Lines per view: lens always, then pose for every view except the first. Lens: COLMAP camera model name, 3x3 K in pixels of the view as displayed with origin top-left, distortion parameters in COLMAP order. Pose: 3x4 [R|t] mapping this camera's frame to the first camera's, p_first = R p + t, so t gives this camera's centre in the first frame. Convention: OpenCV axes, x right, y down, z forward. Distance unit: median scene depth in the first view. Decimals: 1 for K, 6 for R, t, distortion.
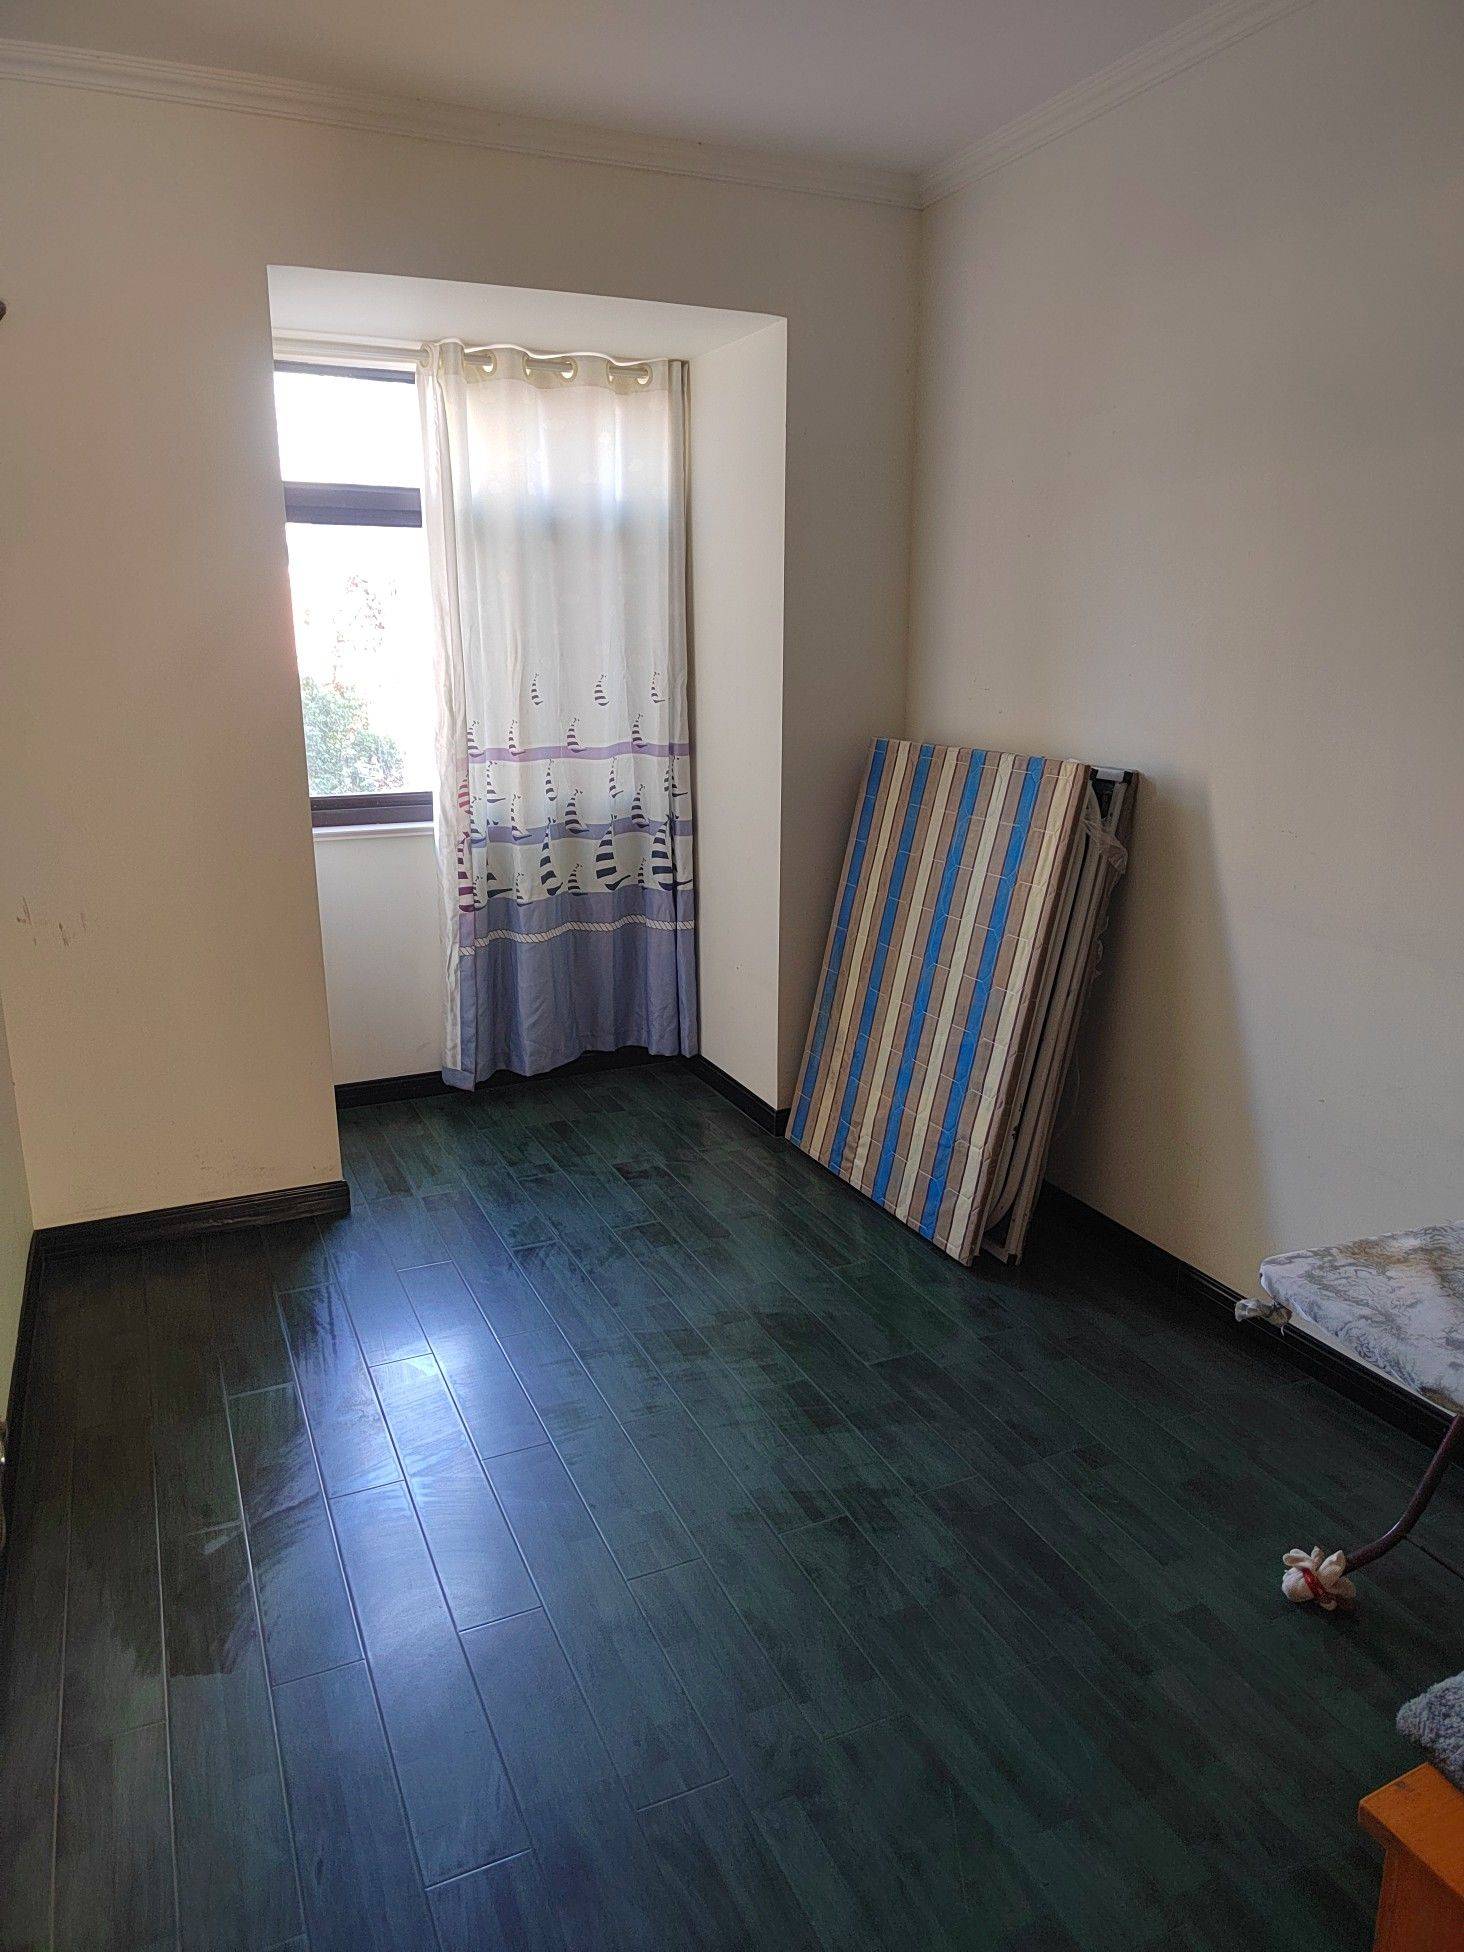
lens RADIAL K [[1331.7, 0, 729.4], [0, 1331.7, 983.0], [0, 0, 1]] dist [0.041331, -0.017924]
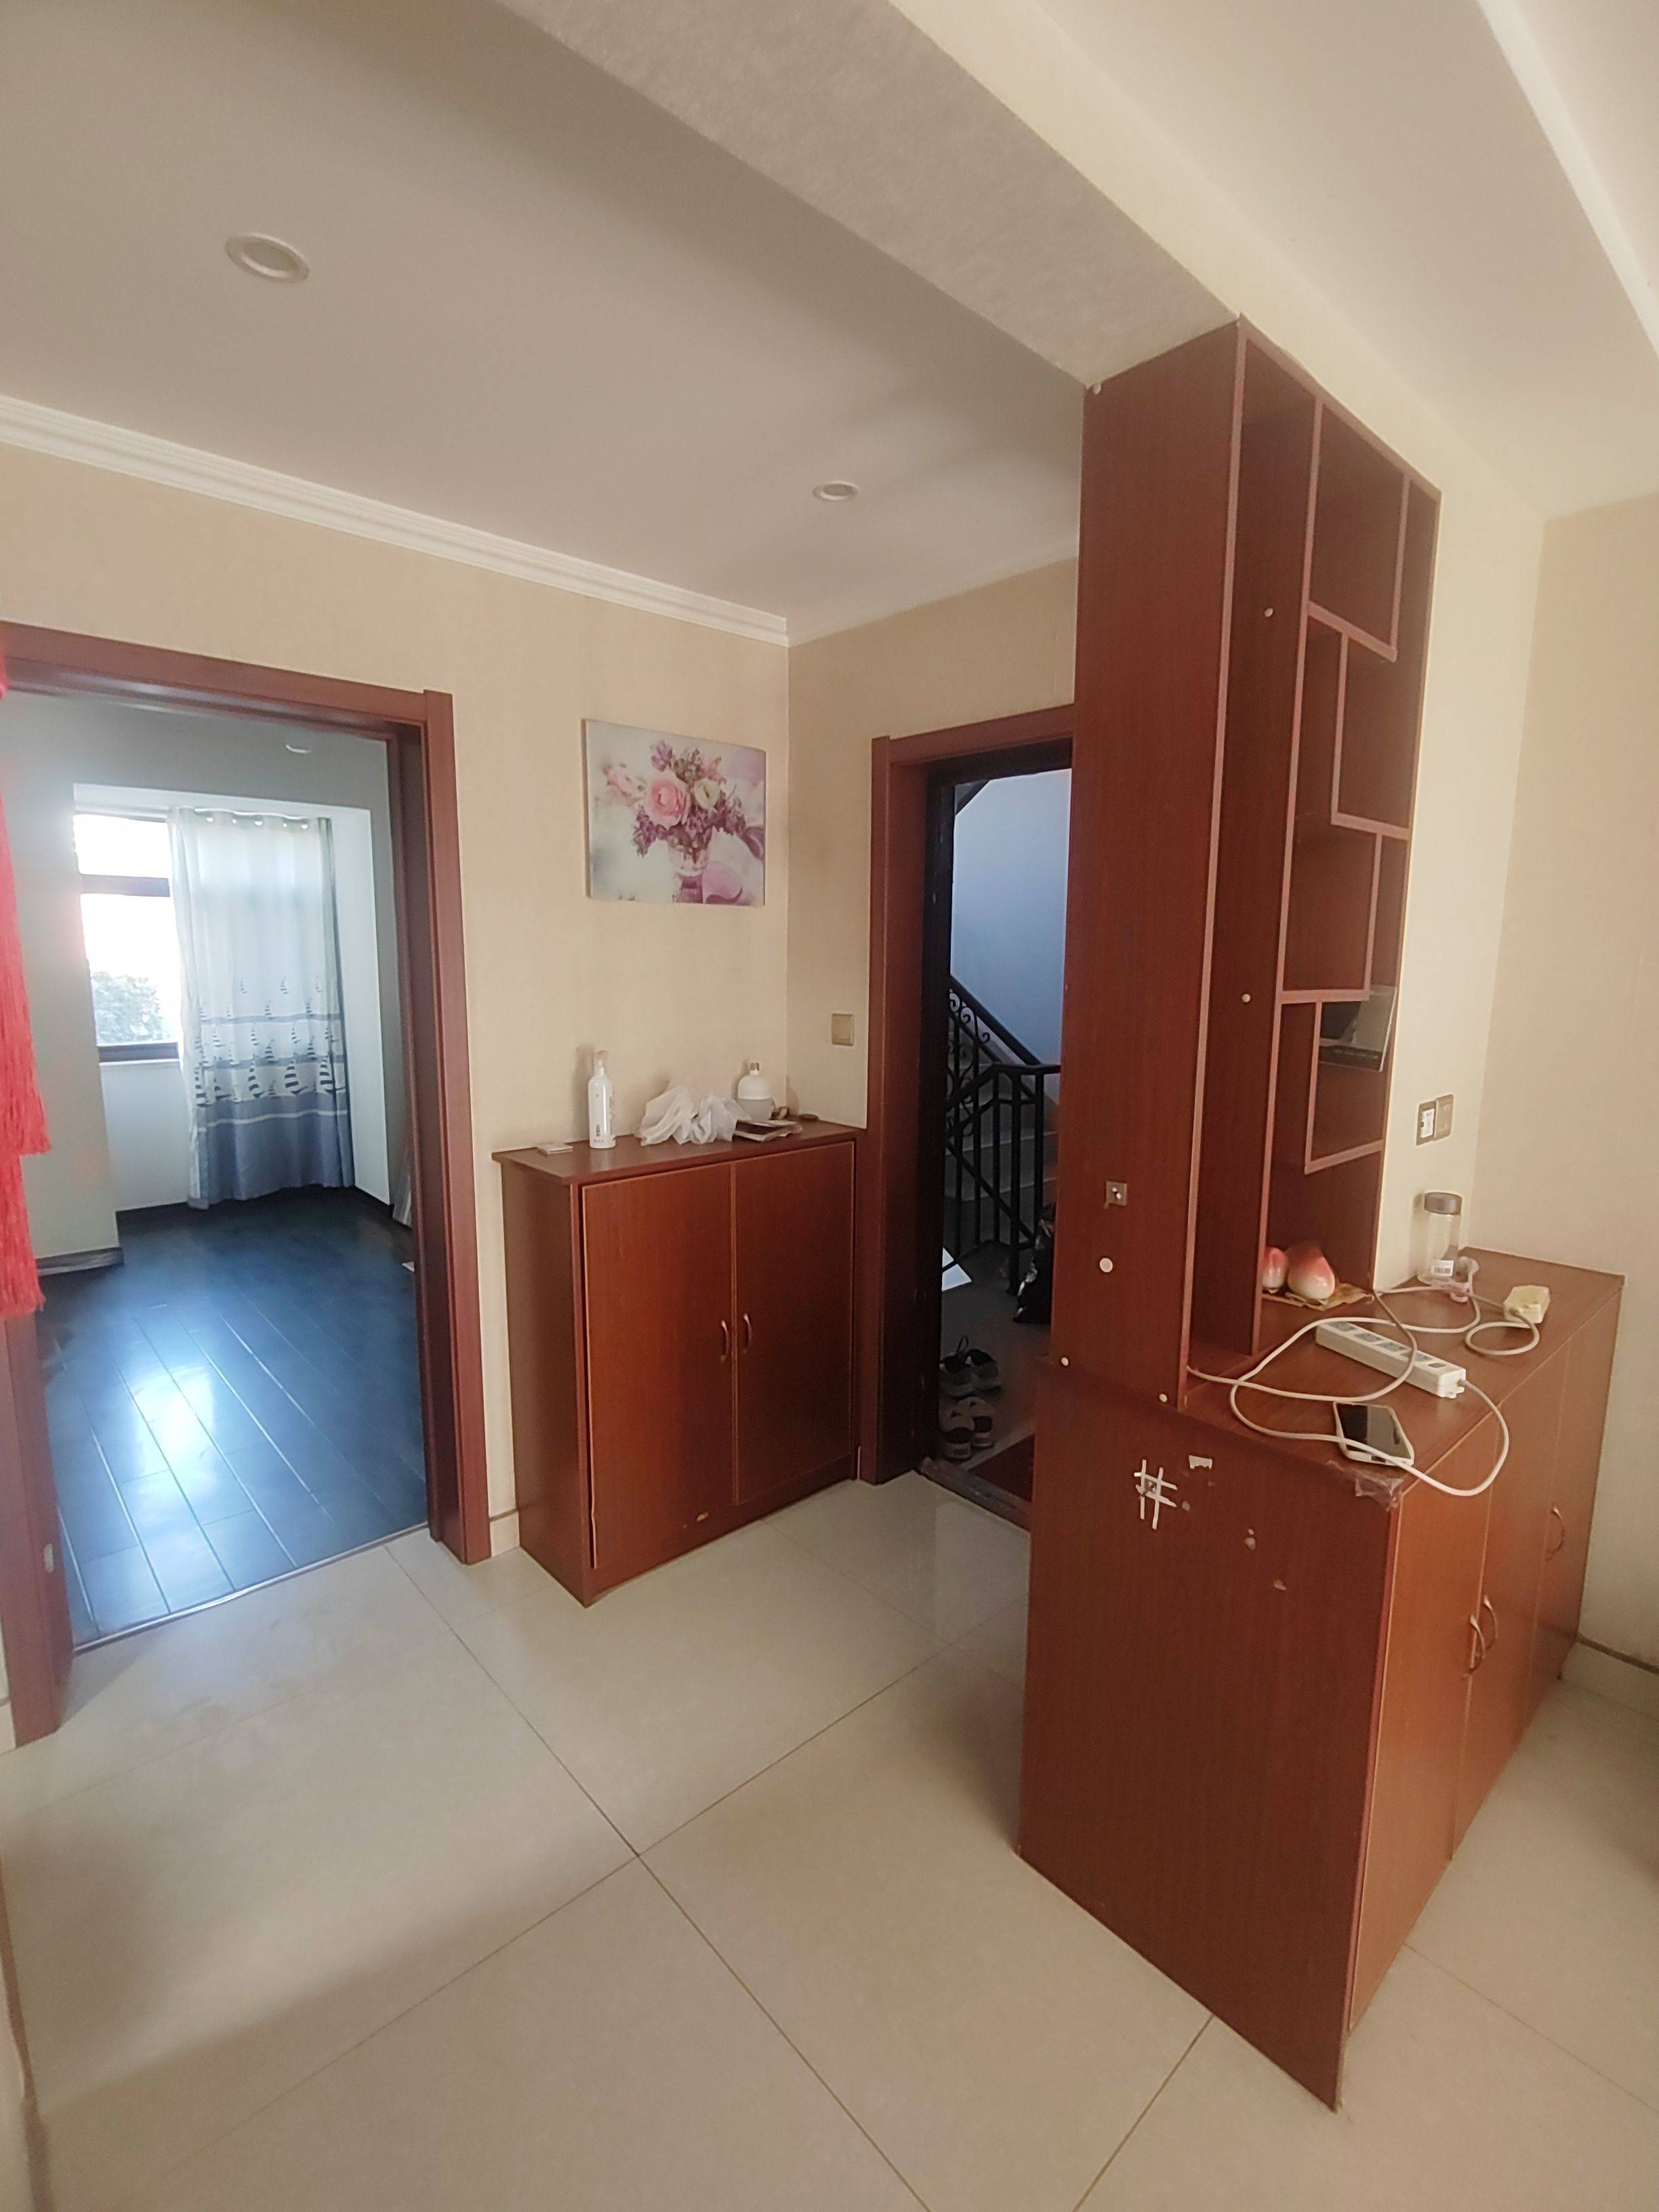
lens RADIAL K [[1025.6, 0, 841.4], [0, 1025.6, 1102.3], [0, 0, 1]] dist [0.001906, 0.000420]
pose [[0.948546, -0.033865, 0.314823, 0.177386], [0.064634, 0.994038, -0.087811, 0.112194], [-0.309972, 0.103641, 0.945080, -0.545590]]
